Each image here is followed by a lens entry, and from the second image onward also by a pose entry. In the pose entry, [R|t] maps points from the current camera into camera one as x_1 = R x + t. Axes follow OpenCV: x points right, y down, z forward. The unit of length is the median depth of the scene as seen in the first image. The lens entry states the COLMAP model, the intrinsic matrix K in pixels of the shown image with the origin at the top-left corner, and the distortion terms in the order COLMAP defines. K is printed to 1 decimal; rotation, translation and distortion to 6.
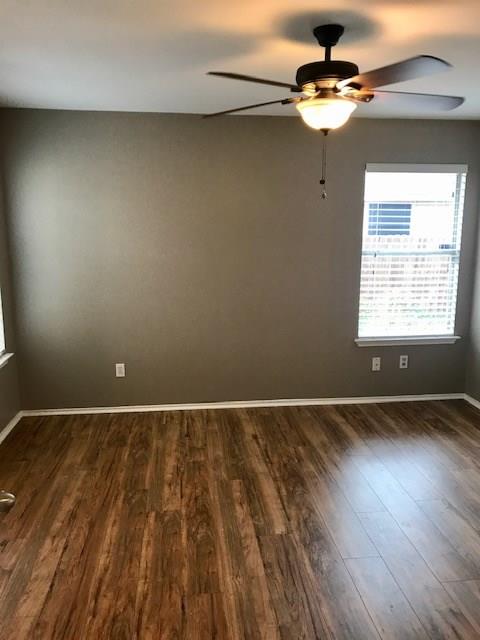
lens RADIAL K [[525.8, 0, 242.5], [0, 525.8, 322.0], [0, 0, 1]] dist [0.020918, -0.014318]
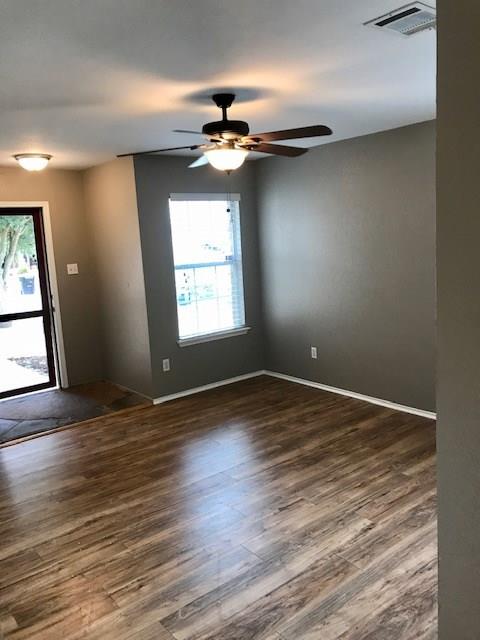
lens RADIAL K [[525.8, 0, 236.5], [0, 525.8, 316.3], [0, 0, 1]] dist [0.020918, -0.014318]
pose [[0.520593, 0.099360, -0.848004, 0.812248], [-0.107680, 0.992916, 0.050234, -0.041616], [0.846987, 0.065162, 0.527605, 0.216512]]
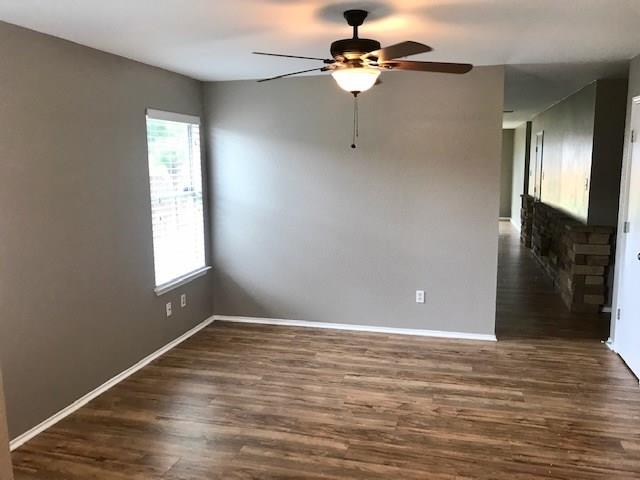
lens RADIAL K [[525.8, 0, 319.7], [0, 525.8, 242.0], [0, 0, 1]] dist [0.020918, -0.014318]
pose [[0.361784, -0.143525, 0.921148, -0.650737], [0.187737, 0.979052, 0.078813, -0.083639], [-0.913163, 0.144420, 0.381150, 0.411240]]
